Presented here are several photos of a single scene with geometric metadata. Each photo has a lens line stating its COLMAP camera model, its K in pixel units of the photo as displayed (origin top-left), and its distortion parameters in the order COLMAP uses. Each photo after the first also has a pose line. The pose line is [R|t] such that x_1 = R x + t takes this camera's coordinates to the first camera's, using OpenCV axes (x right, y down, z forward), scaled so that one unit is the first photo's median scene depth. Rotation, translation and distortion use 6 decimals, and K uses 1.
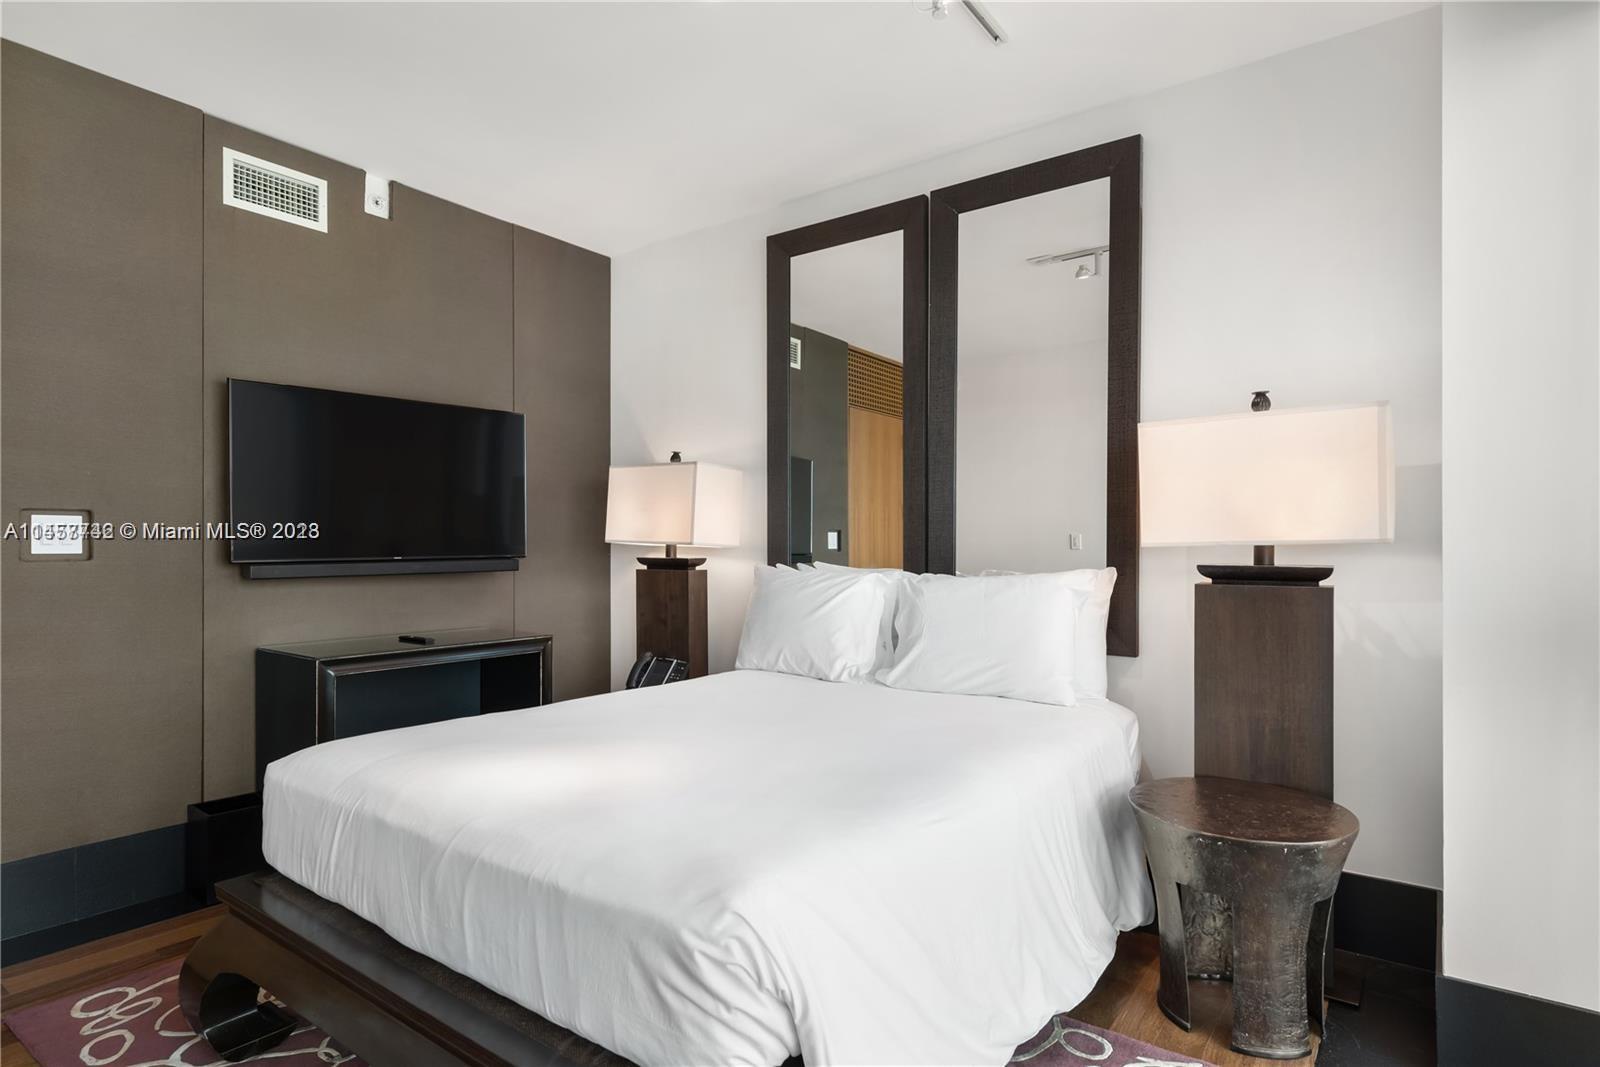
lens RADIAL K [[858.2, 0, 794.2], [0, 858.2, 547.7], [0, 0, 1]] dist [-0.001385, -0.000418]
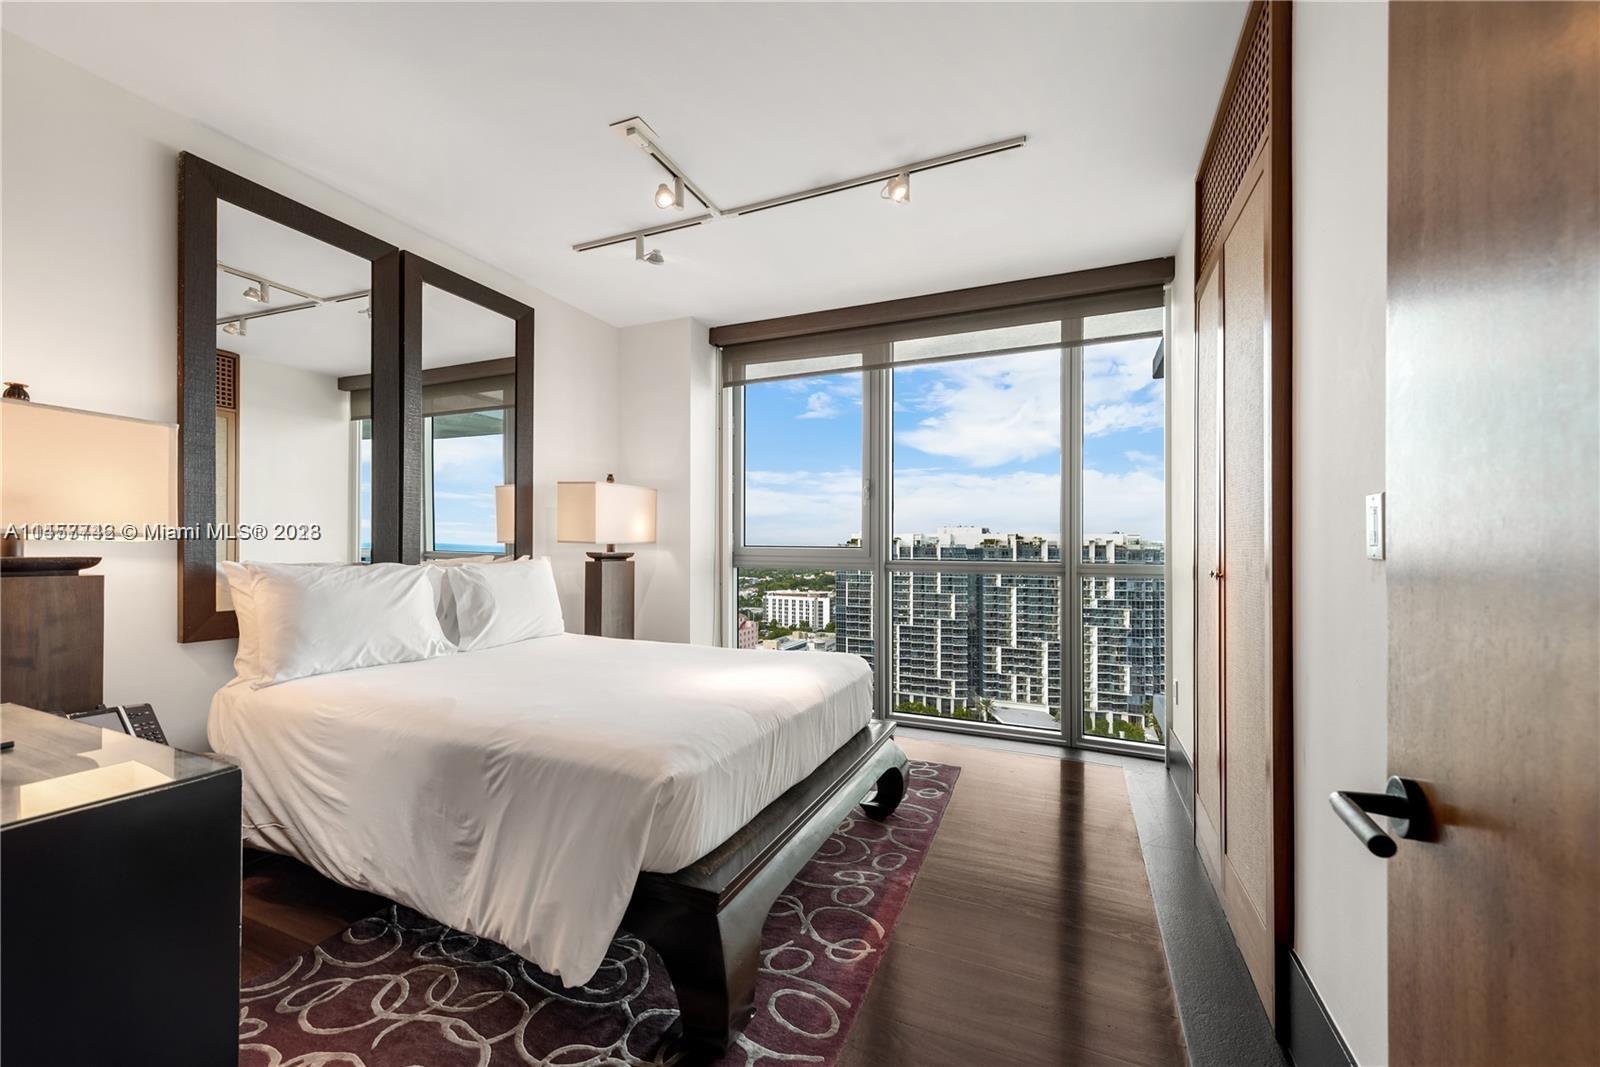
lens RADIAL K [[653.4, 0, 781.5], [0, 653.4, 539.0], [0, 0, 1]] dist [0.018498, -0.000454]
pose [[-0.216950, 0.008190, 0.976148, -0.827969], [-0.009247, 0.999903, -0.010445, -0.000620], [-0.976139, -0.011292, -0.216853, 0.648769]]
